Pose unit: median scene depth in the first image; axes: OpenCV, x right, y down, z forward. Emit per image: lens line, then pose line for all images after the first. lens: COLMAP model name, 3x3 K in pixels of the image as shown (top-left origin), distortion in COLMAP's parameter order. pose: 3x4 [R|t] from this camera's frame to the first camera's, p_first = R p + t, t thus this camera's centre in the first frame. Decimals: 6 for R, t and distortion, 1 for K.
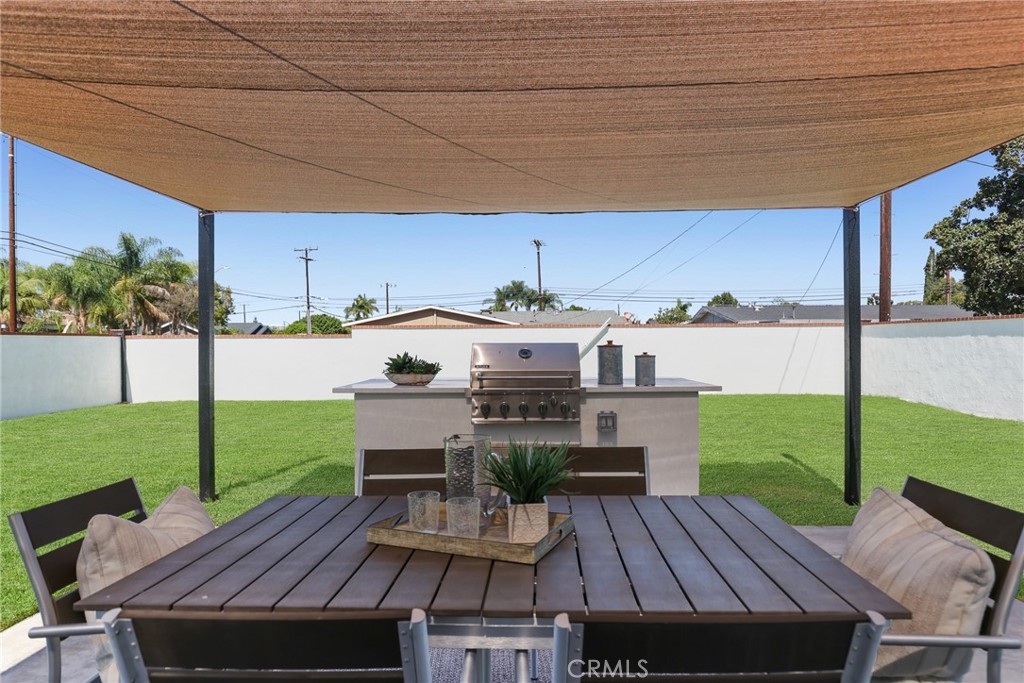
lens RADIAL K [[631.0, 0, 512.0], [0, 631.0, 341.5], [0, 0, 1]] dist [-0.001650, 0.001936]
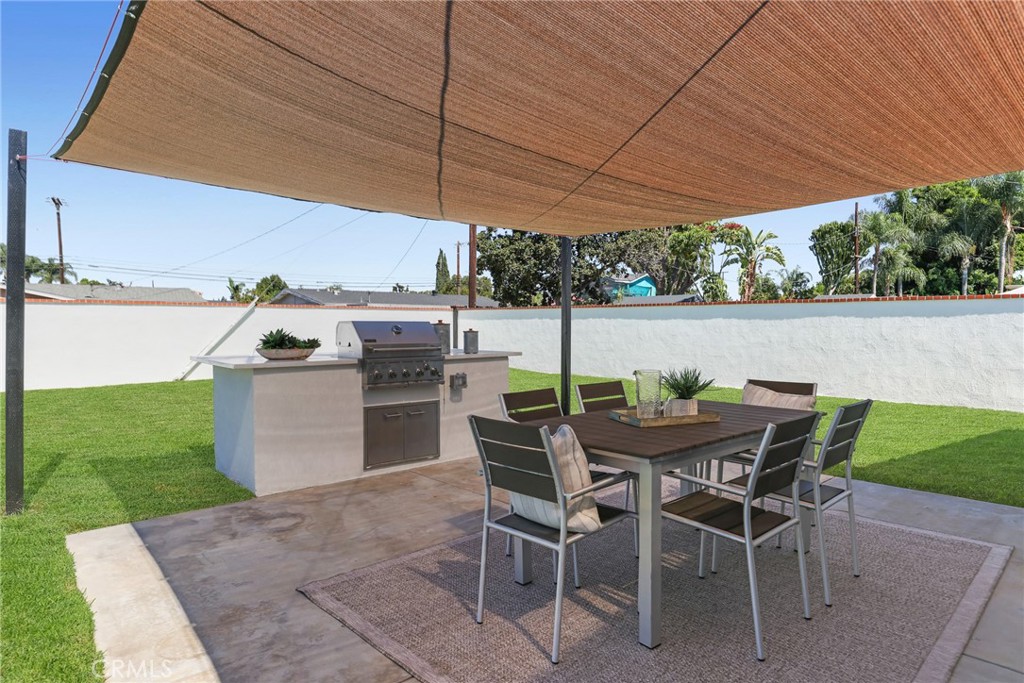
lens RADIAL K [[602.5, 0, 532.1], [0, 602.5, 323.6], [0, 0, 1]] dist [0.000458, 0.000212]
pose [[0.724843, 0.005540, 0.688892, -0.127497], [-0.006305, 0.999979, -0.001408, 0.001601], [-0.688885, -0.003323, 0.724863, -0.003961]]
